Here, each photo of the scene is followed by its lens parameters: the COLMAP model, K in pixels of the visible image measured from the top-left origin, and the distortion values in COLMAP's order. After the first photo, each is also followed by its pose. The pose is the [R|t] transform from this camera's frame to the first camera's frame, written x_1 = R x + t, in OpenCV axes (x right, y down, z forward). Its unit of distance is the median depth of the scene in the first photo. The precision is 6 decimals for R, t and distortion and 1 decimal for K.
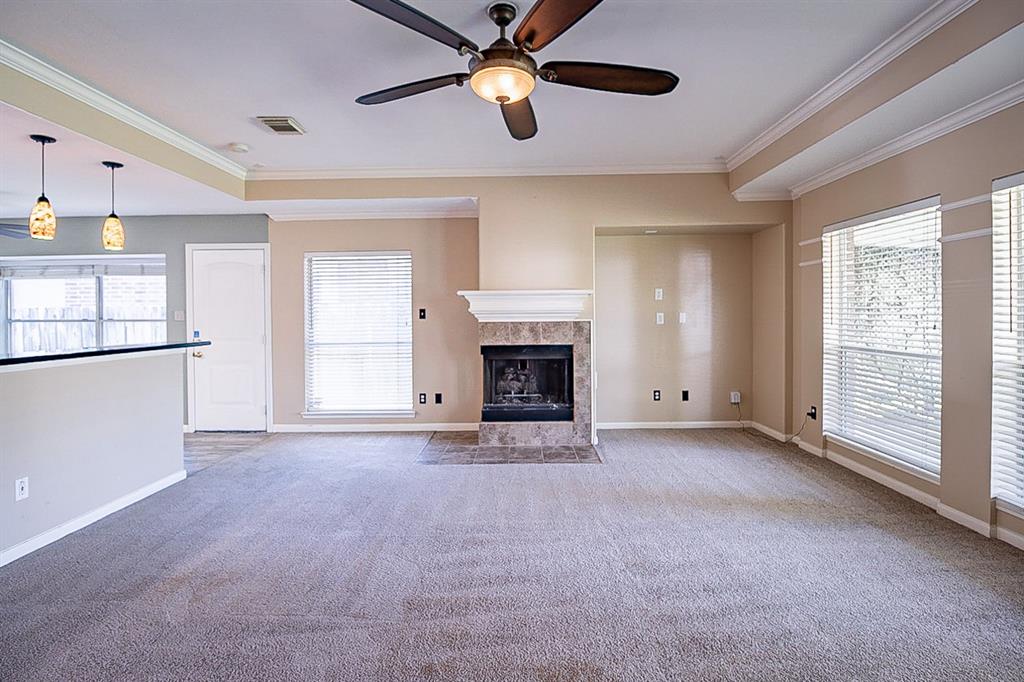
lens RADIAL K [[490.5, 0, 510.2], [0, 490.5, 321.8], [0, 0, 1]] dist [-0.000313, -0.000363]
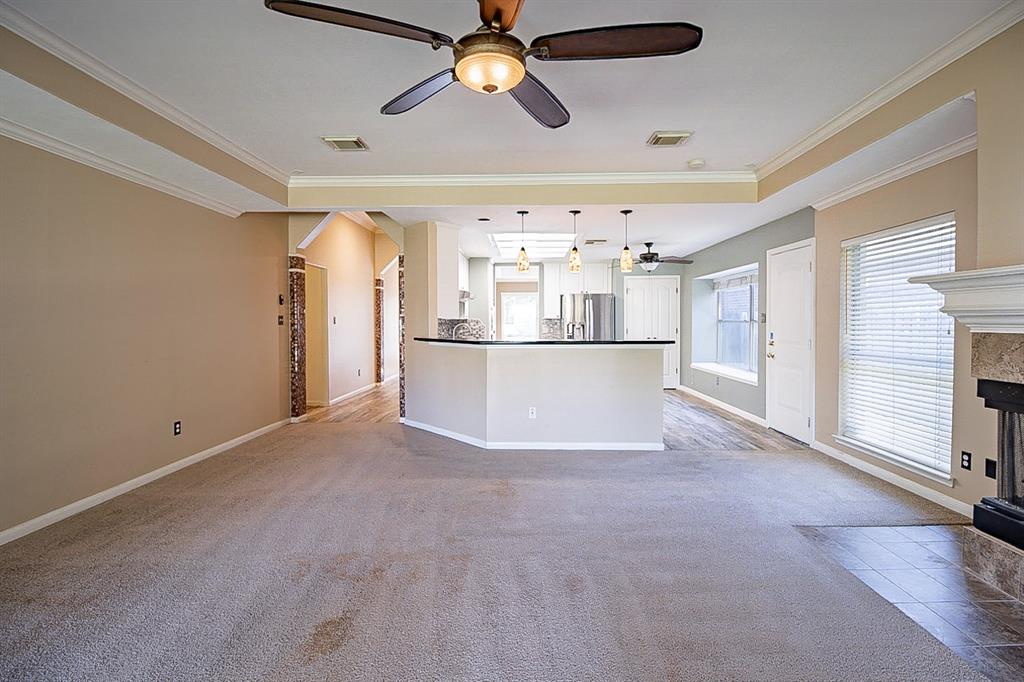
lens RADIAL K [[489.2, 0, 515.1], [0, 489.2, 328.5], [0, 0, 1]] dist [0.002606, -0.000542]
pose [[-0.020810, 0.024995, -0.999471, 0.479552], [-0.006735, 0.999661, 0.025140, -0.014208], [0.999761, 0.007254, -0.020635, 0.547717]]
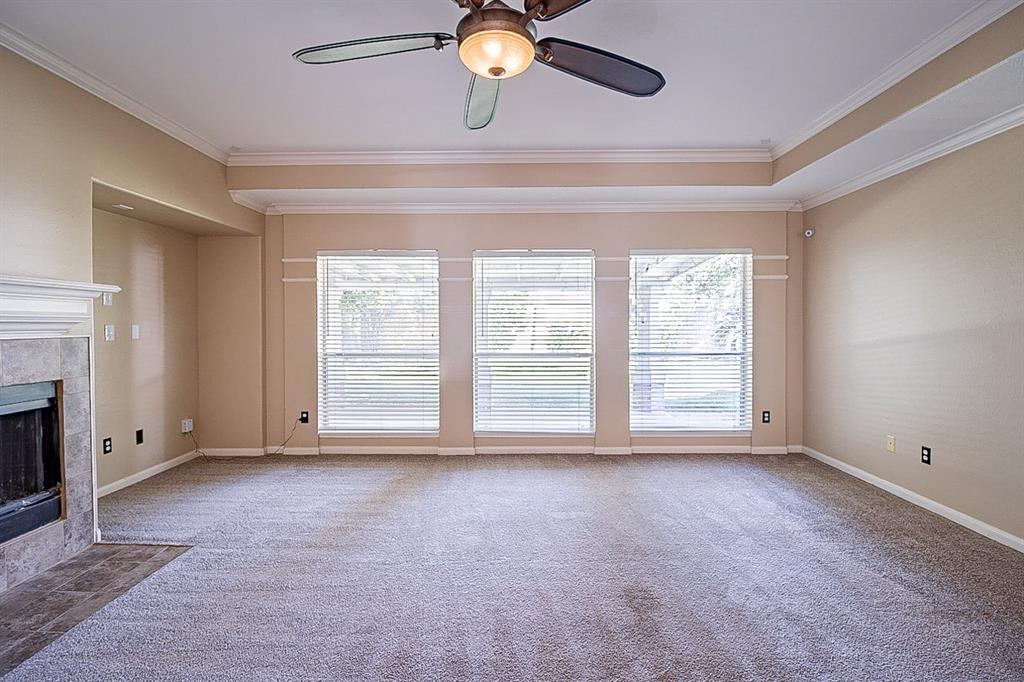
lens RADIAL K [[489.2, 0, 515.1], [0, 489.2, 328.5], [0, 0, 1]] dist [0.002606, -0.000542]
pose [[-0.004428, 0.001441, 0.999989, -0.446238], [0.017504, 0.999846, -0.001364, -0.002669], [-0.999837, 0.017498, -0.004453, 0.500734]]
